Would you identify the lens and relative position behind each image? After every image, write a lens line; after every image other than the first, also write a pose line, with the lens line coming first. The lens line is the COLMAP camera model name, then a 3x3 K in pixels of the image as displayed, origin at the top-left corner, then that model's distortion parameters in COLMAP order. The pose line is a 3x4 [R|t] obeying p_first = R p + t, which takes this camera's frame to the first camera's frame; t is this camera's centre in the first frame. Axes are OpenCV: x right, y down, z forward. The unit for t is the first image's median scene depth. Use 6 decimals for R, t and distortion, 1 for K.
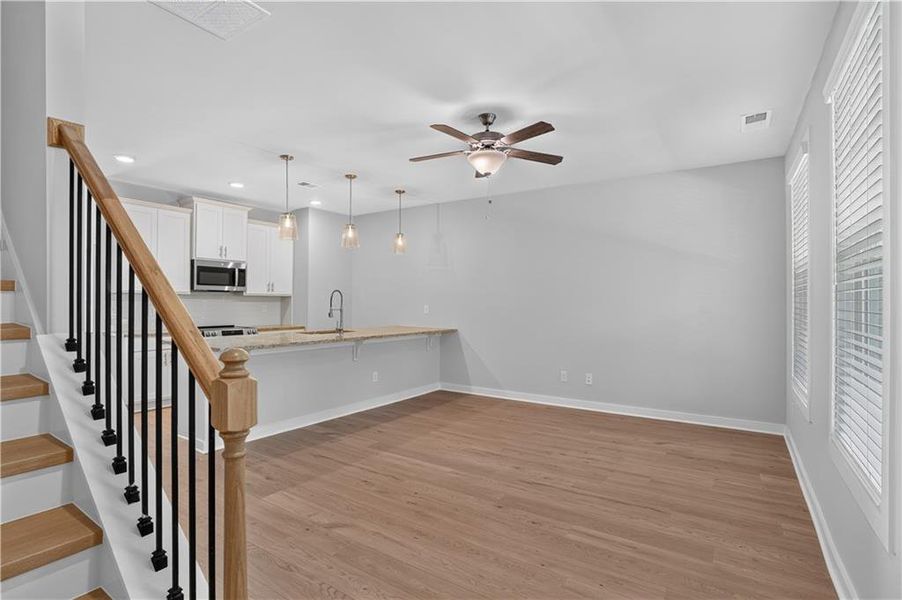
lens RADIAL K [[448.7, 0, 445.7], [0, 448.7, 297.5], [0, 0, 1]] dist [-0.039228, 0.010403]
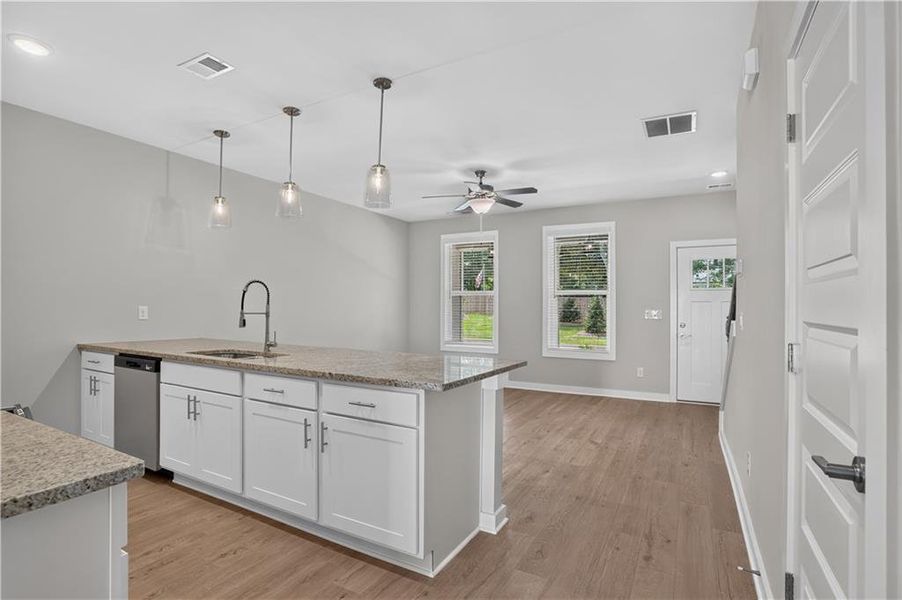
lens RADIAL K [[448.7, 0, 450.8], [0, 448.7, 302.1], [0, 0, 1]] dist [-0.039228, 0.010403]
pose [[-0.103110, 0.007662, 0.994640, -0.988286], [-0.012801, 0.999877, -0.009030, 0.015982], [-0.994588, -0.013664, -0.103000, 0.929636]]
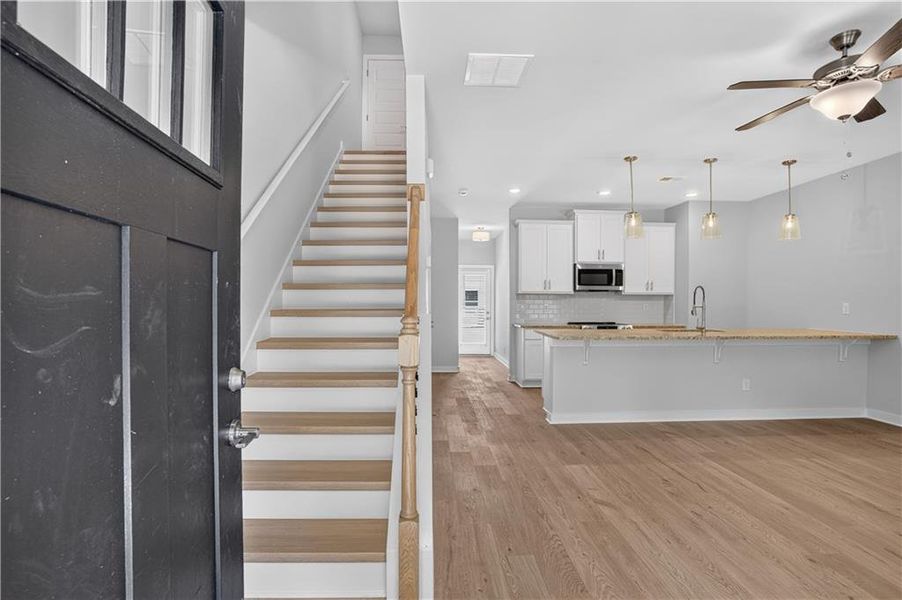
lens RADIAL K [[448.7, 0, 454.0], [0, 448.7, 308.2], [0, 0, 1]] dist [-0.039228, 0.010403]
pose [[0.604583, 0.003941, -0.796532, 0.210125], [0.008648, 0.999896, 0.011512, 0.017699], [0.796495, -0.013848, 0.604487, 0.043065]]
